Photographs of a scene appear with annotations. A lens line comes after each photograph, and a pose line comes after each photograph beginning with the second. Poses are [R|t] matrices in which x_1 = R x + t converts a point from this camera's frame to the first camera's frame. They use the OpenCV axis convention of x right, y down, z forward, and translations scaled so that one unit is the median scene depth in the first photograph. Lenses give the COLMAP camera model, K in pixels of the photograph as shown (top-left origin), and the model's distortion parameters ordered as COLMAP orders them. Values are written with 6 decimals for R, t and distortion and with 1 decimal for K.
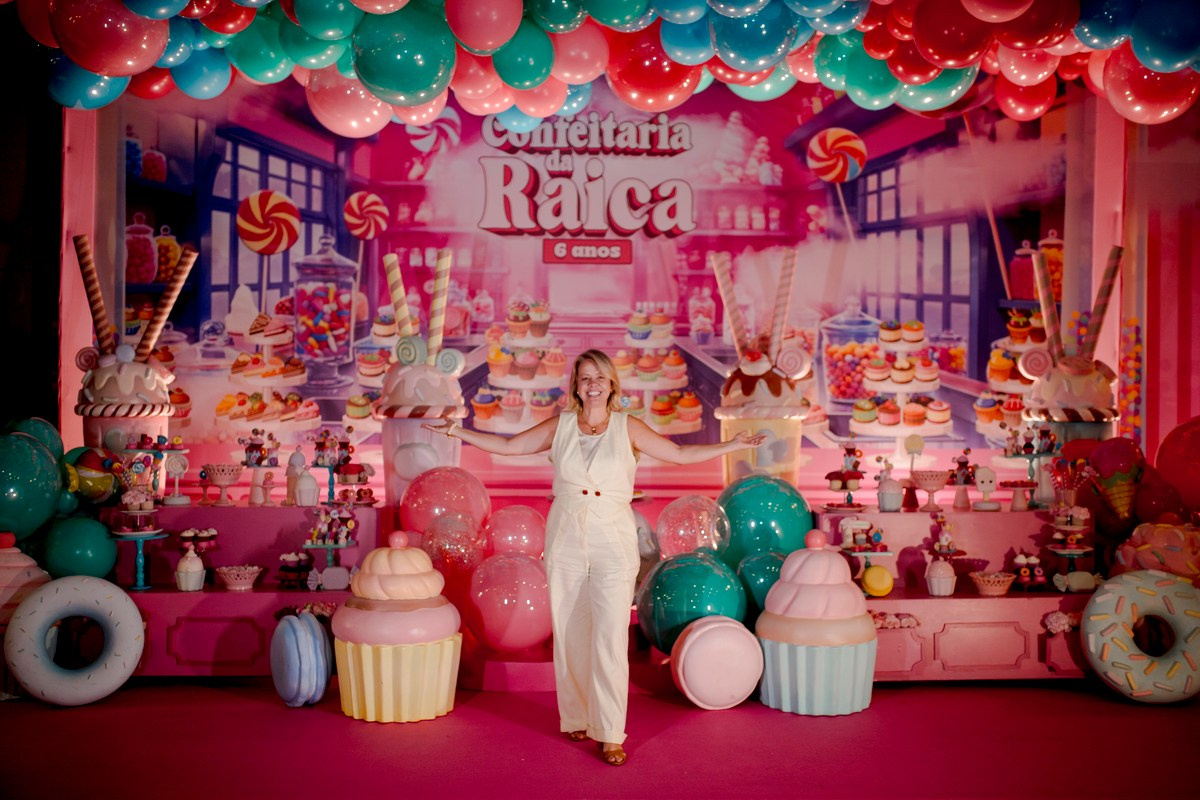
lens RADIAL K [[1132.2, 0, 600.0], [0, 1132.2, 400.0], [0, 0, 1]] dist [-0.072679, 0.112051]
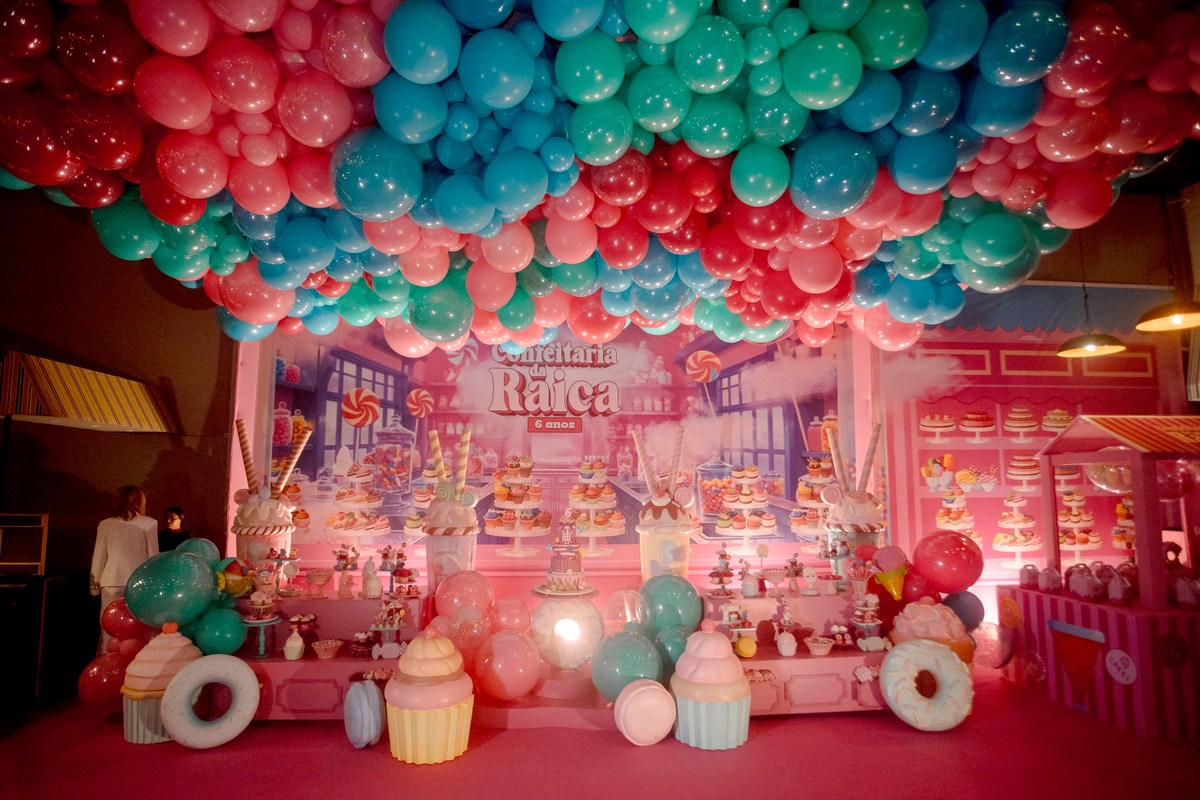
lens RADIAL K [[606.5, 0, 574.6], [0, 606.5, 419.7], [0, 0, 1]] dist [-0.077734, 0.032289]
pose [[0.999610, -0.003076, 0.027739, -0.006989], [0.005928, 0.994629, -0.103330, -0.047900], [-0.027272, 0.103454, 0.994260, 0.121470]]
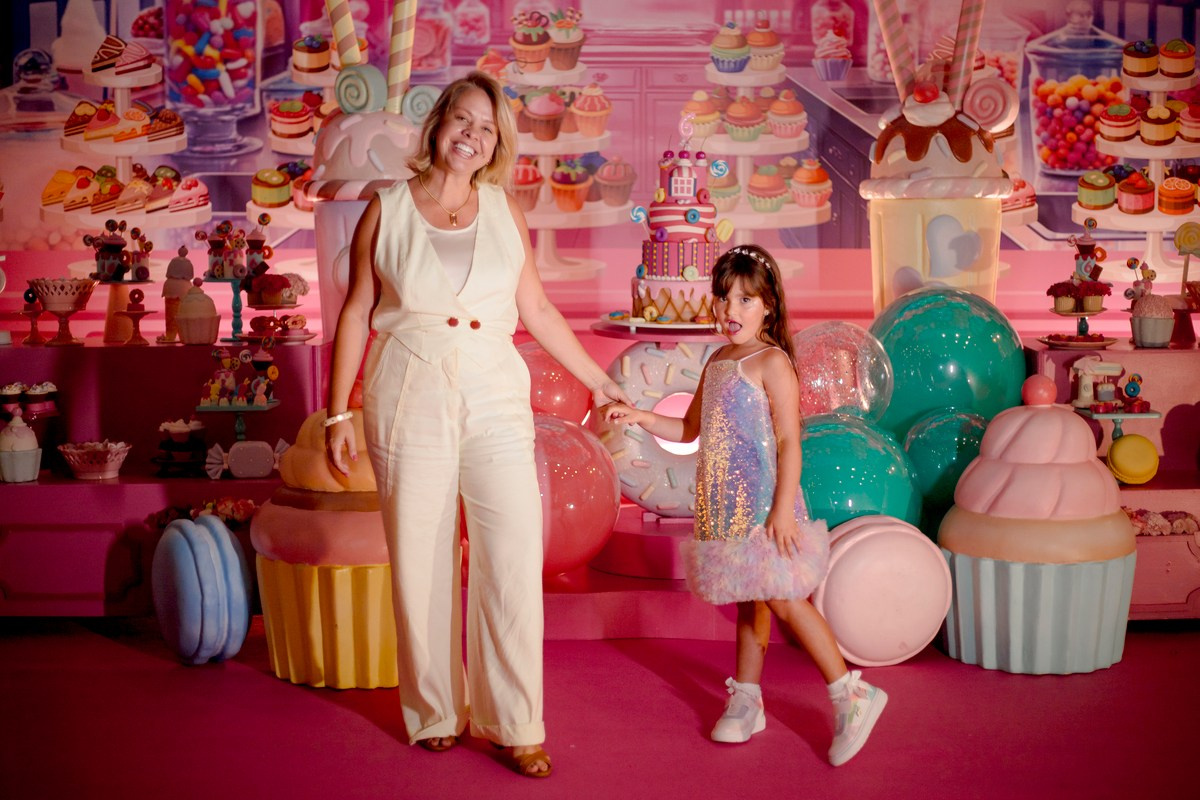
lens RADIAL K [[1777.5, 0, 600.0], [0, 1777.5, 400.0], [0, 0, 1]] dist [-0.110322, -0.000294]
pose [[0.999872, -0.005678, -0.014959, -0.021874], [0.007358, 0.993370, 0.114725, 0.012046], [0.014208, -0.114821, 0.993285, 0.034940]]
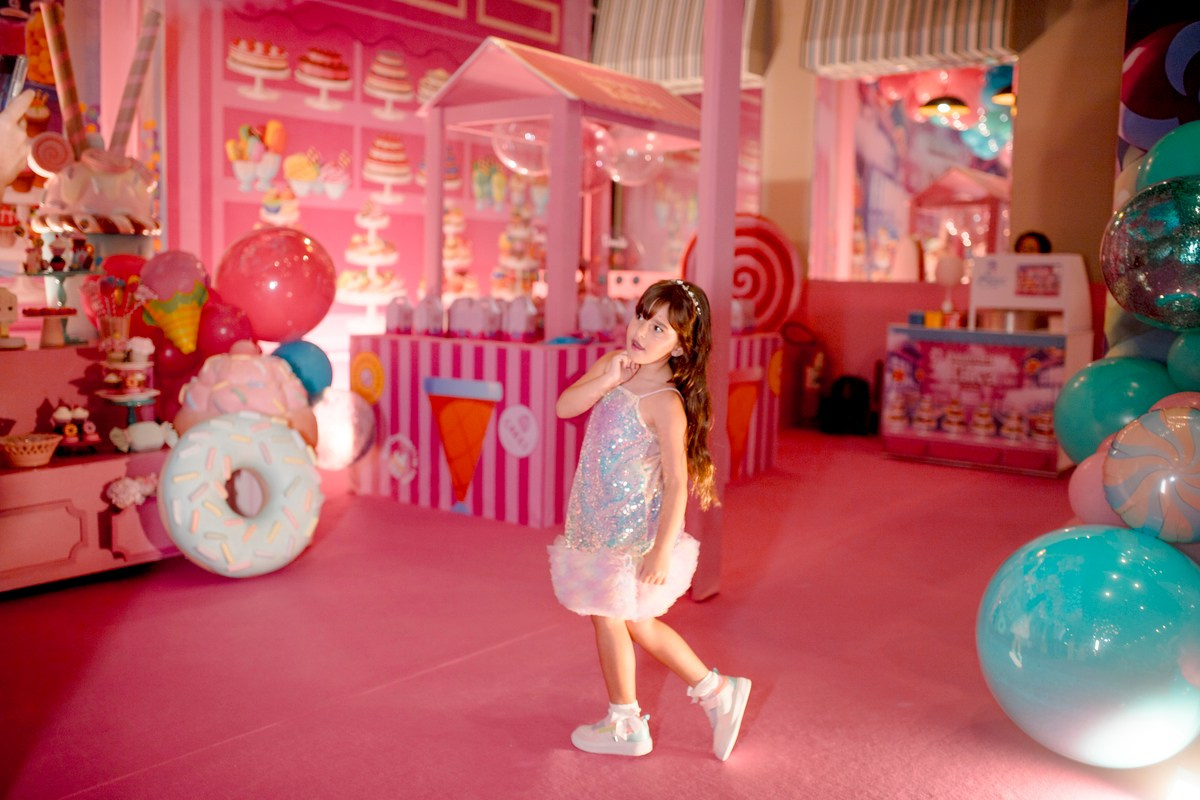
lens RADIAL K [[1132.2, 0, 600.0], [0, 1132.2, 400.0], [0, 0, 1]] dist [-0.072679, 0.112051]
pose [[0.622770, -0.075672, 0.778737, 0.021402], [-0.019522, 0.993499, 0.112153, 0.034327], [-0.782162, -0.085048, 0.617244, 0.214072]]
